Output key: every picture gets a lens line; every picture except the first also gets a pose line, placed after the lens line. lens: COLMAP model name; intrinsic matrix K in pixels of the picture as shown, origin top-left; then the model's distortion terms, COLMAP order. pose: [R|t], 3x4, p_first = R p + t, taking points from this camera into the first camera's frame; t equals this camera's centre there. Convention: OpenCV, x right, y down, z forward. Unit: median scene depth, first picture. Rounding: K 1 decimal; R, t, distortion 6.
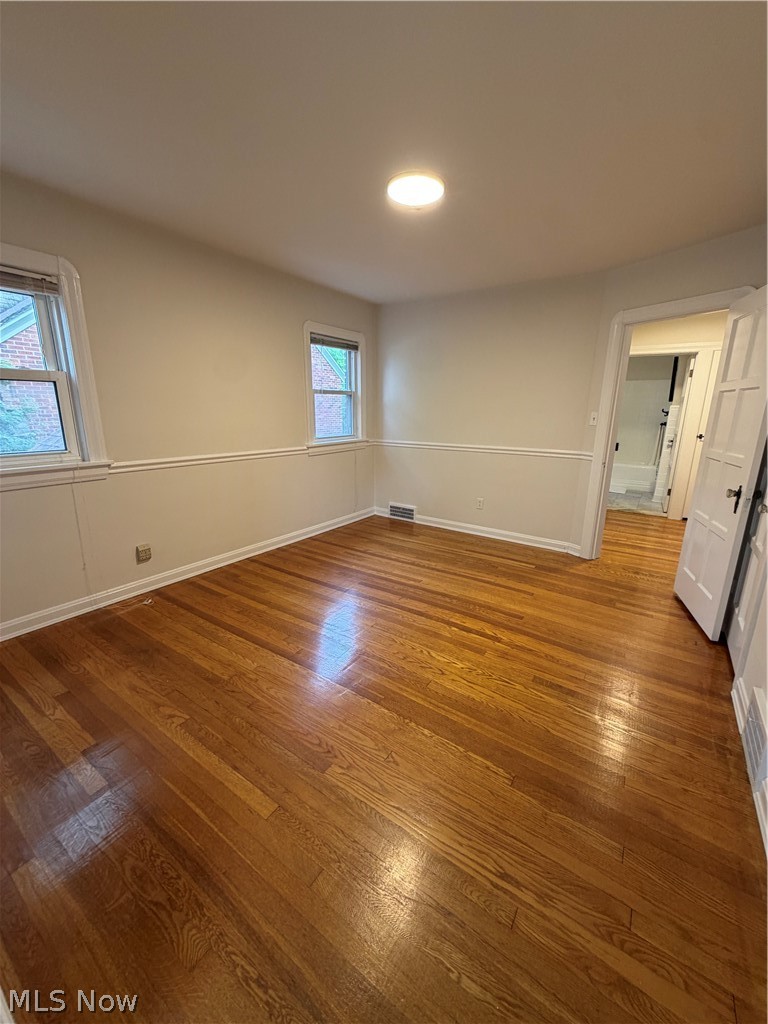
lens RADIAL K [[408.6, 0, 385.3], [0, 408.6, 513.7], [0, 0, 1]] dist [0.001654, -0.000823]
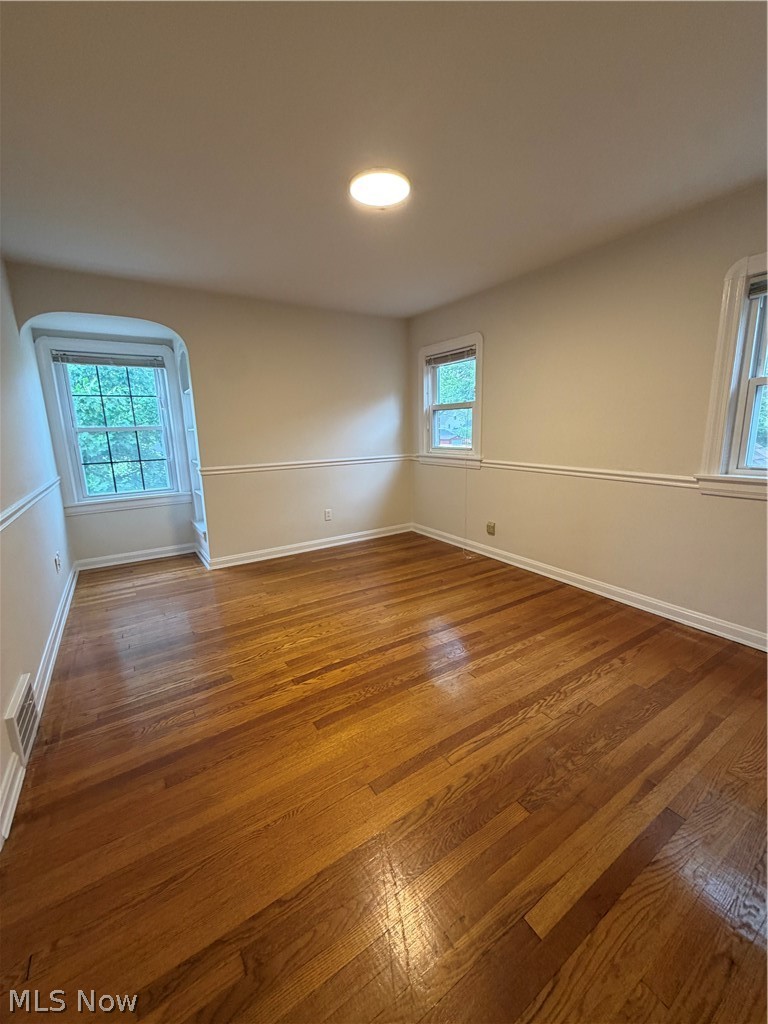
lens RADIAL K [[408.6, 0, 384.6], [0, 408.6, 512.6], [0, 0, 1]] dist [0.001654, -0.000823]
pose [[-0.393837, 0.187931, -0.899764, 0.765815], [-0.210157, 0.934538, 0.287182, -0.269345], [0.894833, 0.302194, -0.328560, 1.117872]]
